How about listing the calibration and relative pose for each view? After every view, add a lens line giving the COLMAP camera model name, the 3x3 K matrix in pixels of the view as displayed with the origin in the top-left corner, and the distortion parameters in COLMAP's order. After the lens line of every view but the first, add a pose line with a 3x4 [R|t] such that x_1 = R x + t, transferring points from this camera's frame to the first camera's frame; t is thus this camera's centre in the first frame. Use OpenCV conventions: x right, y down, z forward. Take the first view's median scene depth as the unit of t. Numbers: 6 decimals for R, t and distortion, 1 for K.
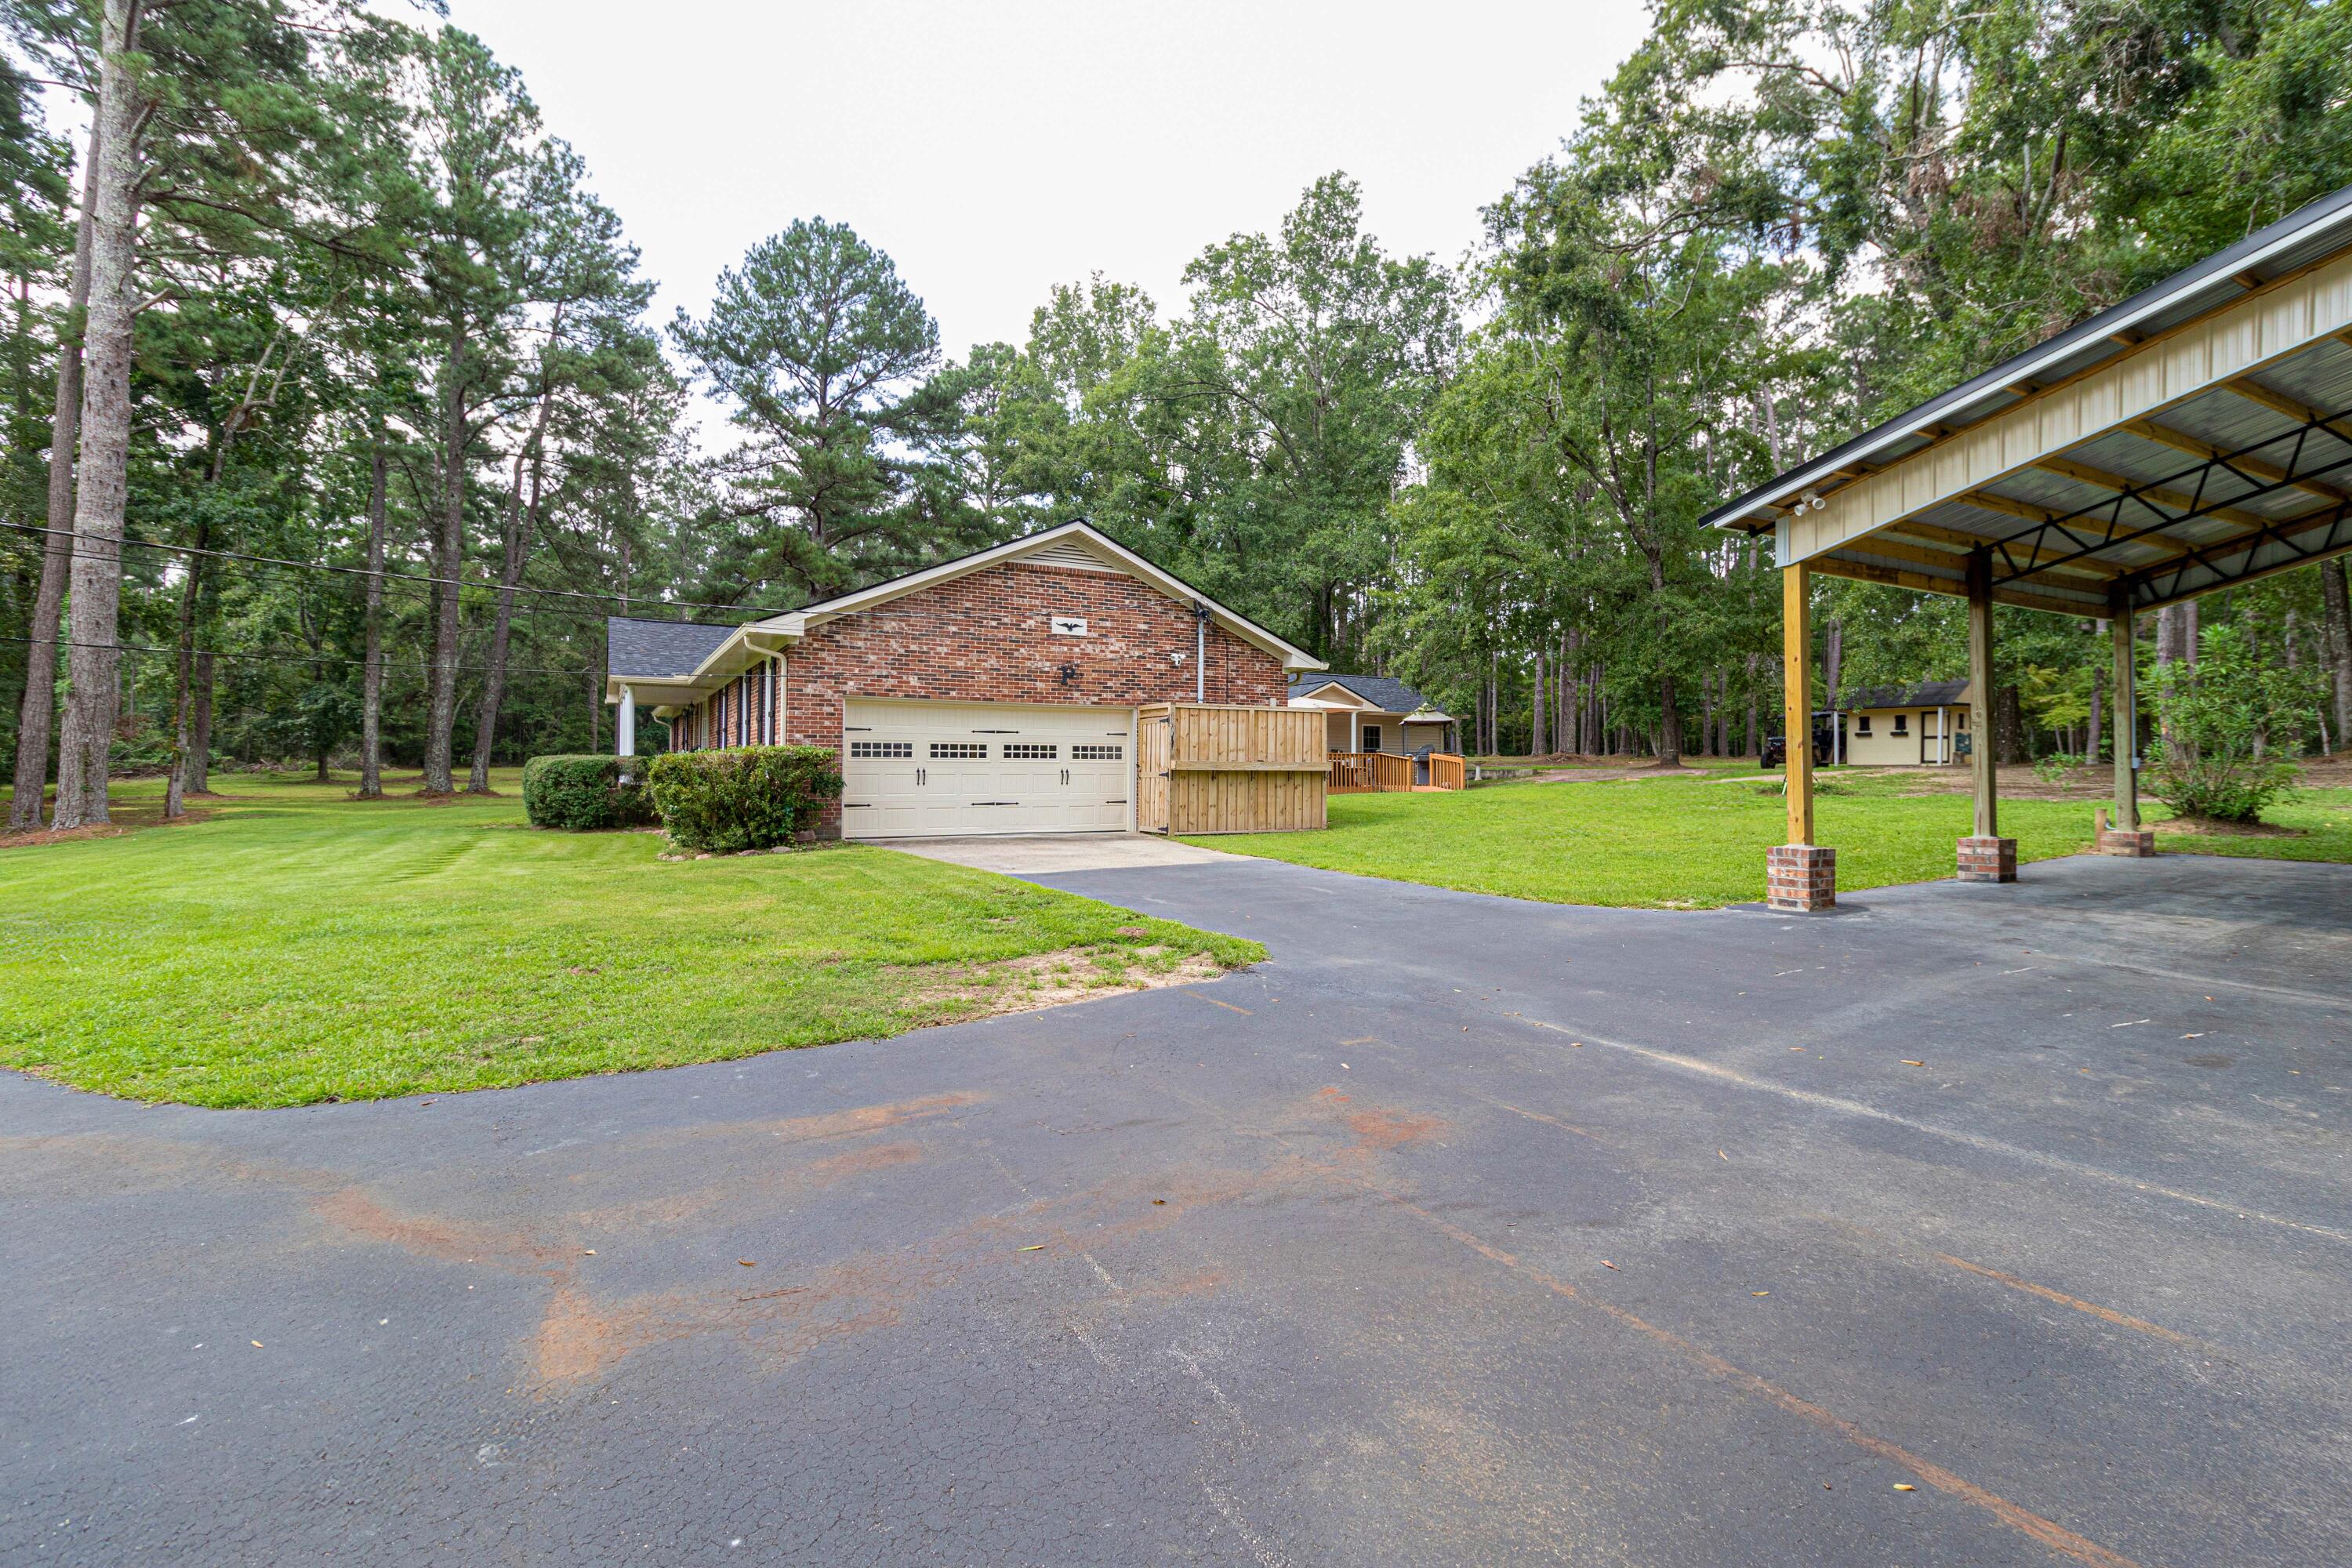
lens RADIAL K [[1113.3, 0, 1178.5], [0, 1113.3, 753.9], [0, 0, 1]] dist [0.000416, 0.000334]
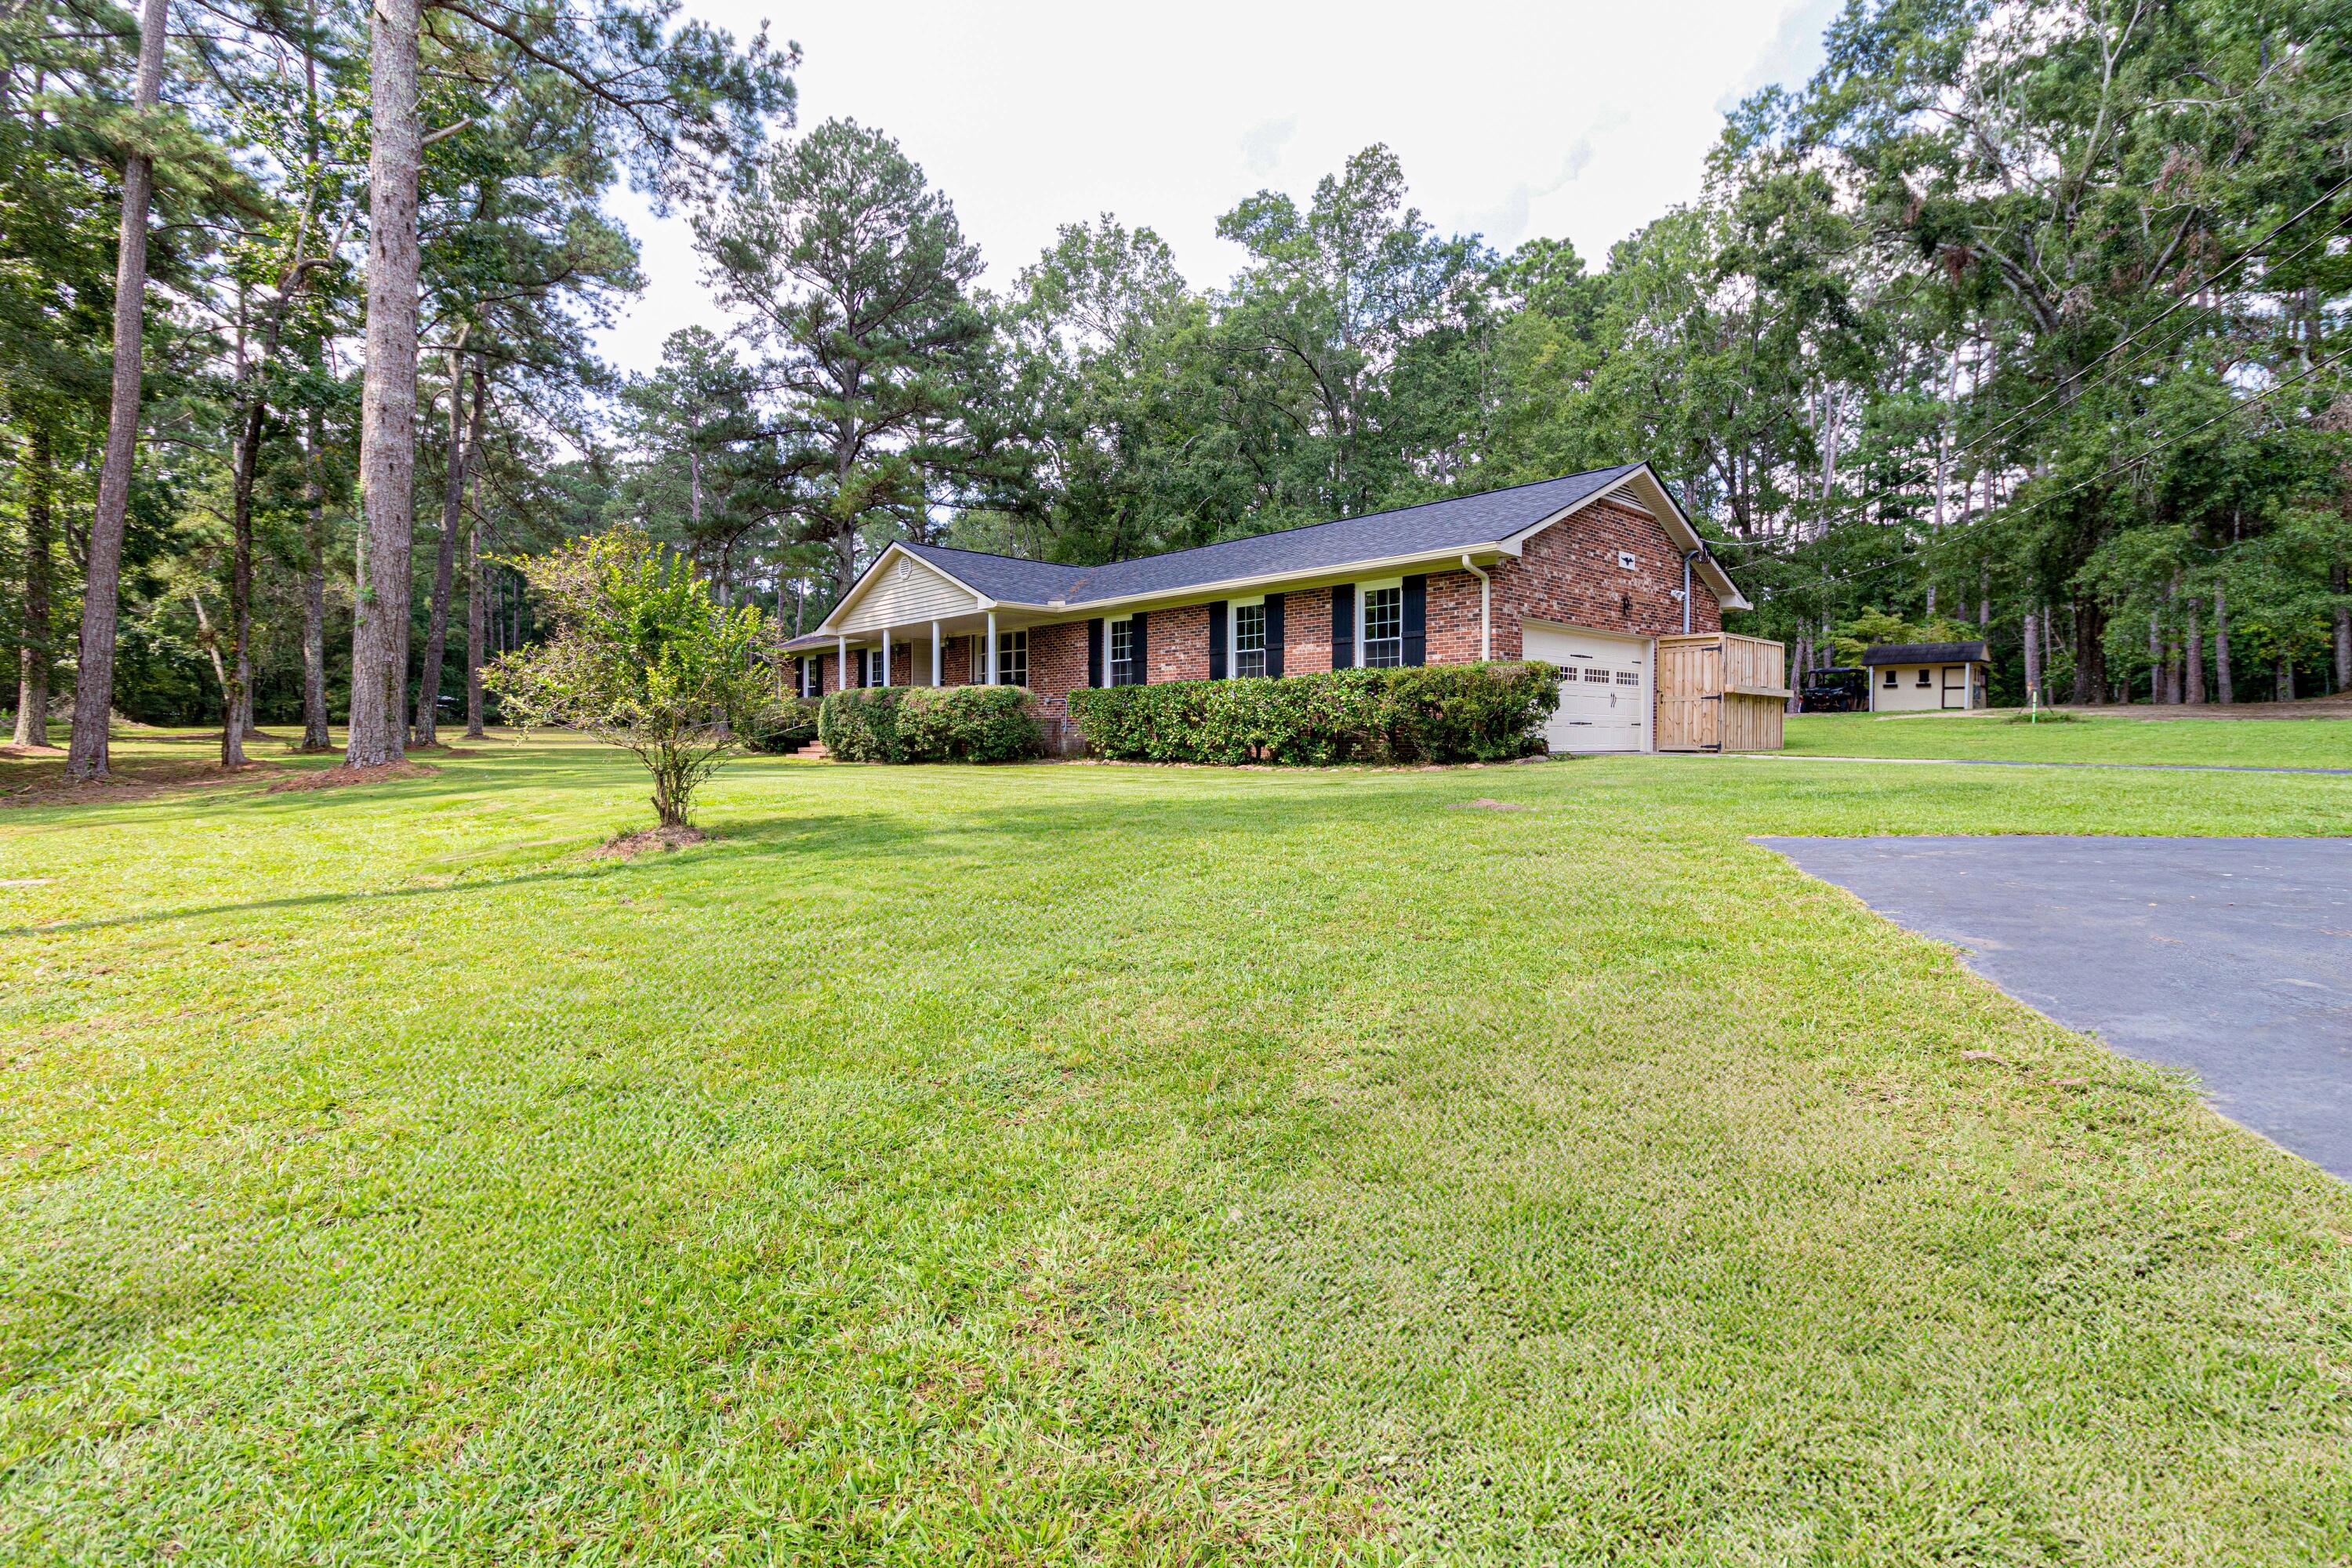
lens RADIAL K [[1113.3, 0, 1178.5], [0, 1113.3, 753.9], [0, 0, 1]] dist [0.000416, 0.000334]
pose [[0.969363, -0.004980, 0.245580, -0.418615], [-0.002347, 0.999561, 0.029533, 0.021964], [-0.245619, -0.029205, 0.968926, 0.033229]]
